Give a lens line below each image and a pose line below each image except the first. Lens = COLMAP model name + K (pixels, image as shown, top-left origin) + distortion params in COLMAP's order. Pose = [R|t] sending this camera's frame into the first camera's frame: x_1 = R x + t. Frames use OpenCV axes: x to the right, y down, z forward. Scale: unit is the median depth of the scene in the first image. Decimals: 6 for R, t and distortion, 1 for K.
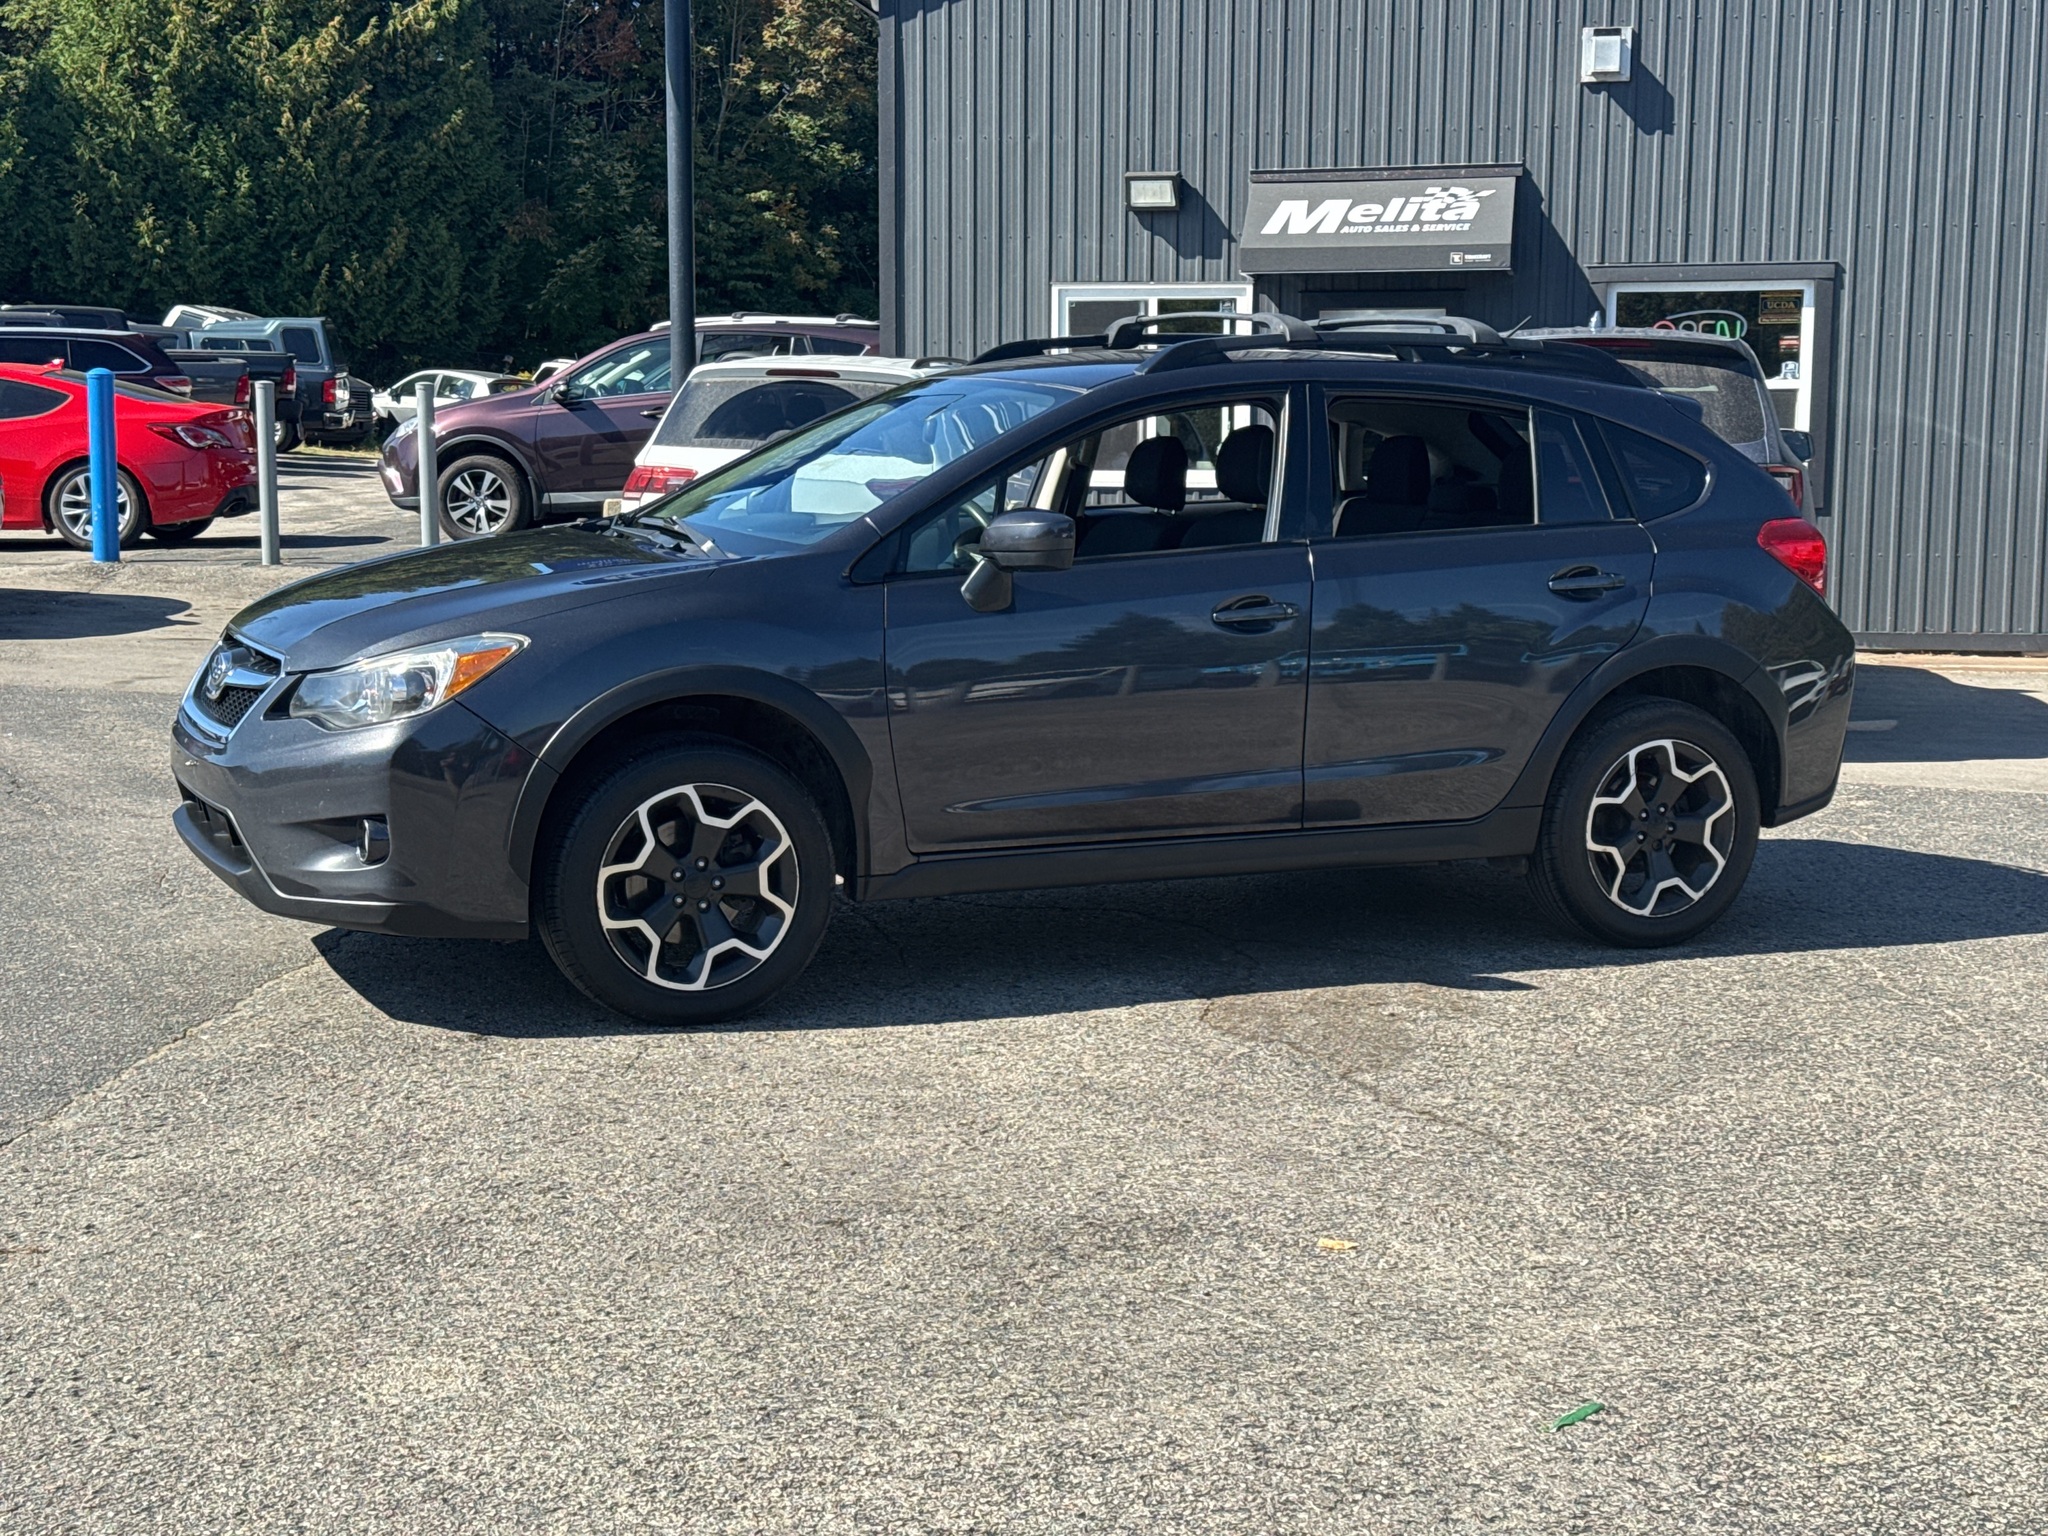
lens RADIAL K [[2753.4, 0, 1024.0], [0, 2753.4, 768.0], [0, 0, 1]] dist [0.180393, -0.305396]
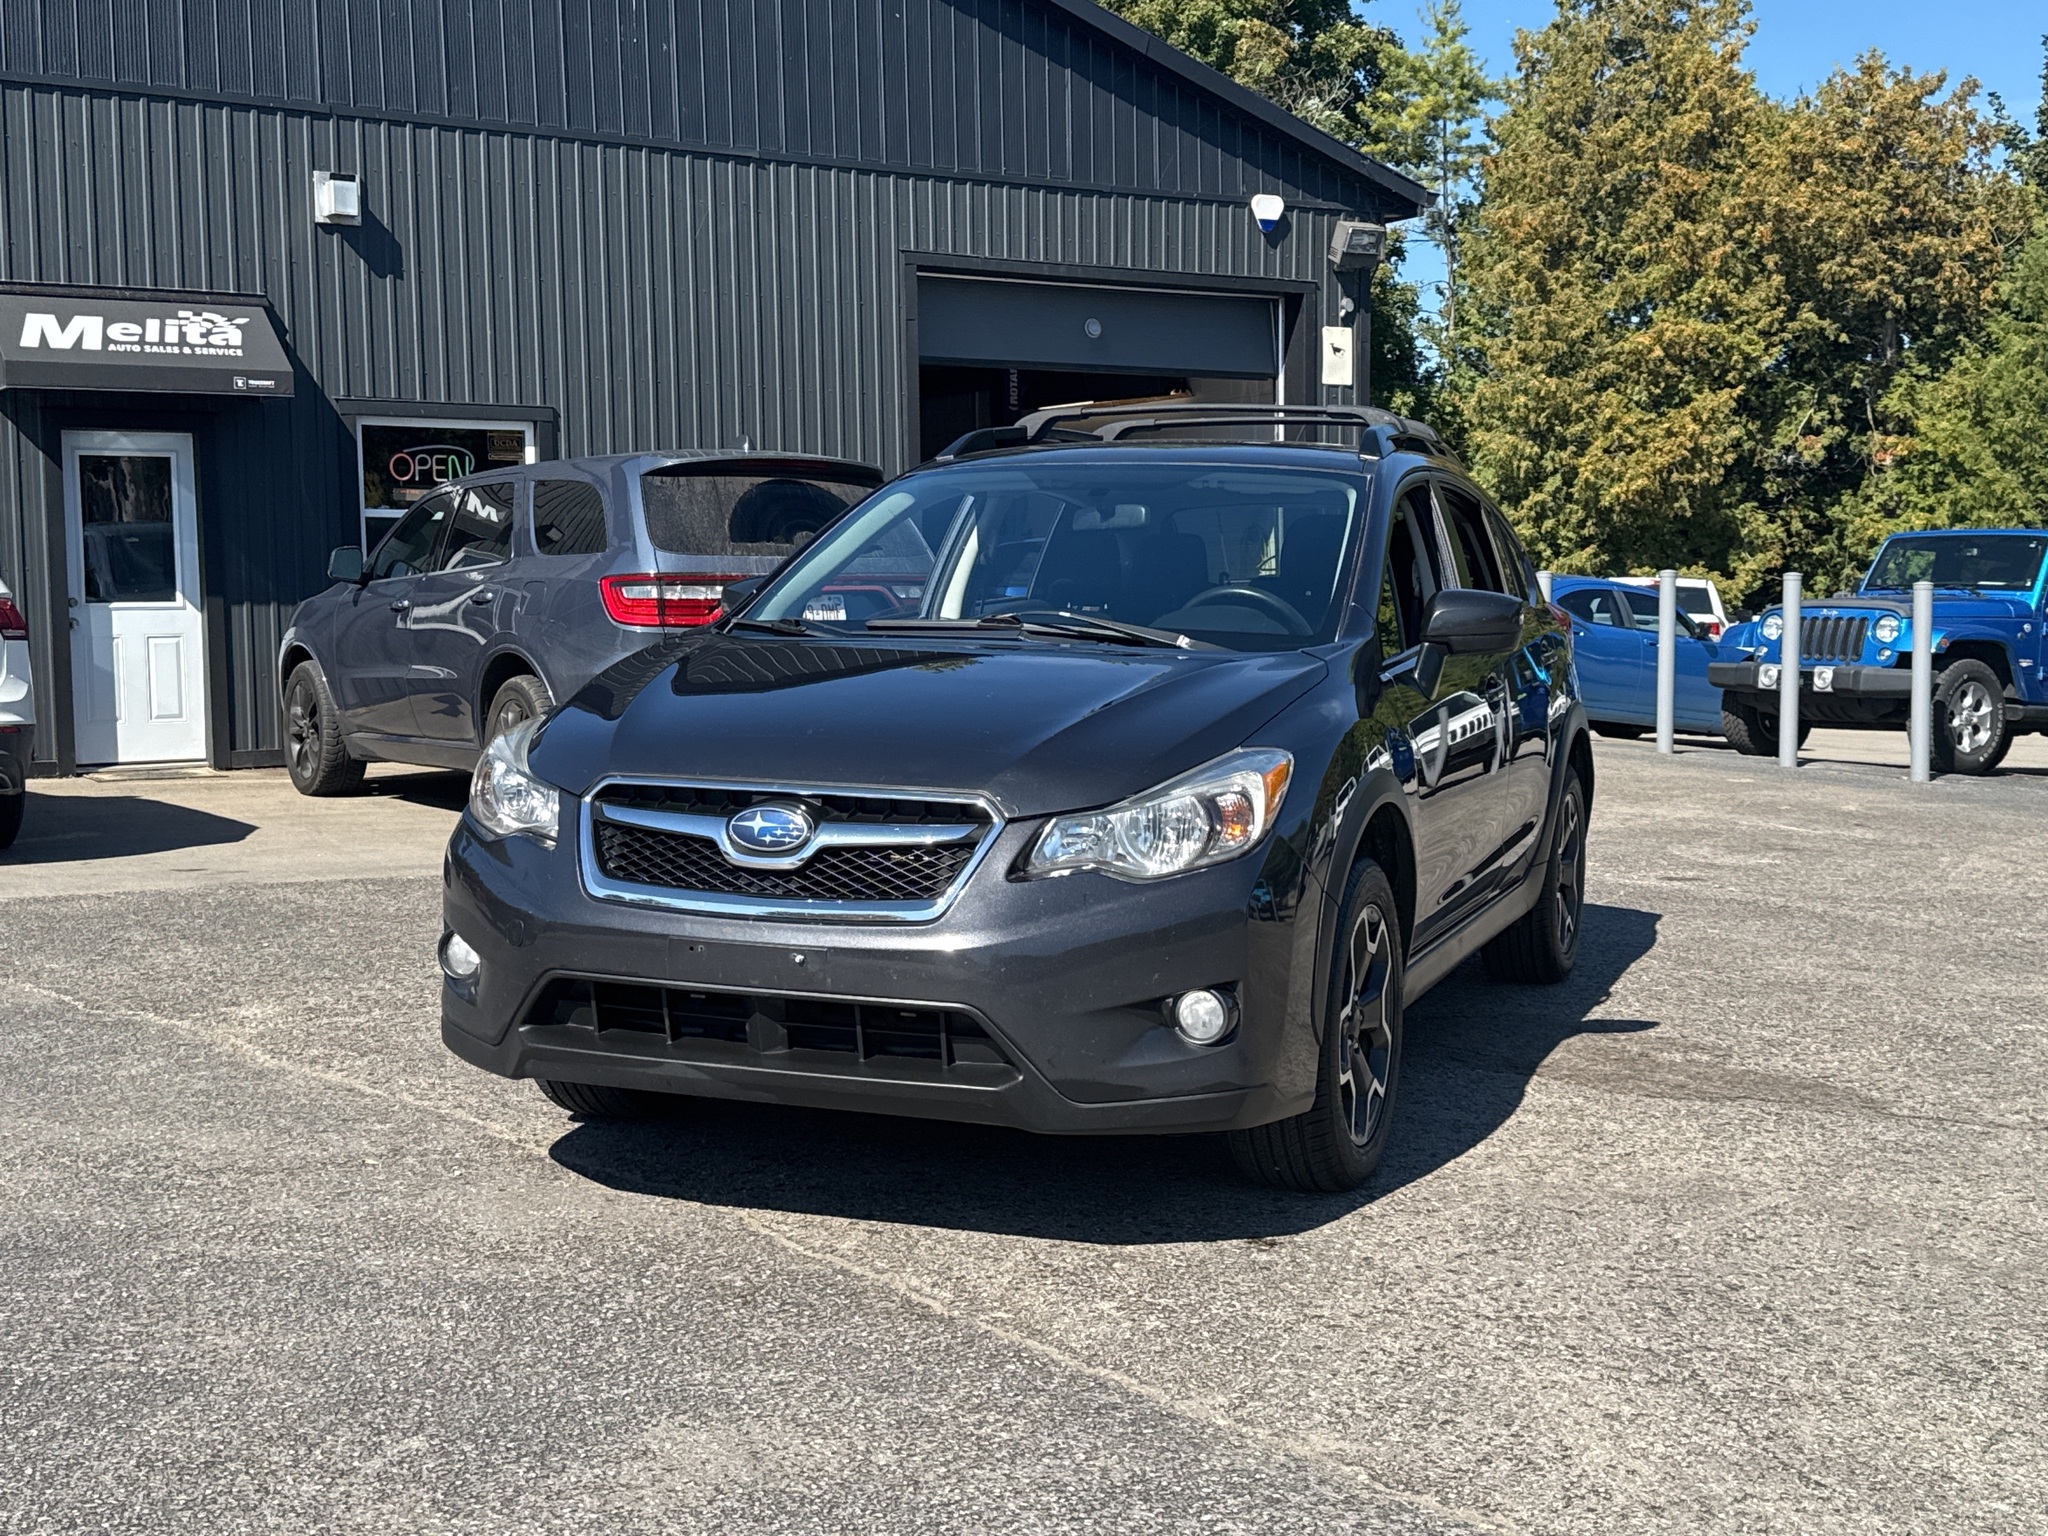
lens RADIAL K [[2399.6, 0, 1024.0], [0, 2399.6, 768.0], [0, 0, 1]] dist [0.194512, -0.415961]
pose [[0.722472, -0.066353, 0.688209, -0.250279], [0.094939, 0.995476, -0.003688, -0.015244], [-0.684851, 0.068003, 0.725503, 0.175510]]
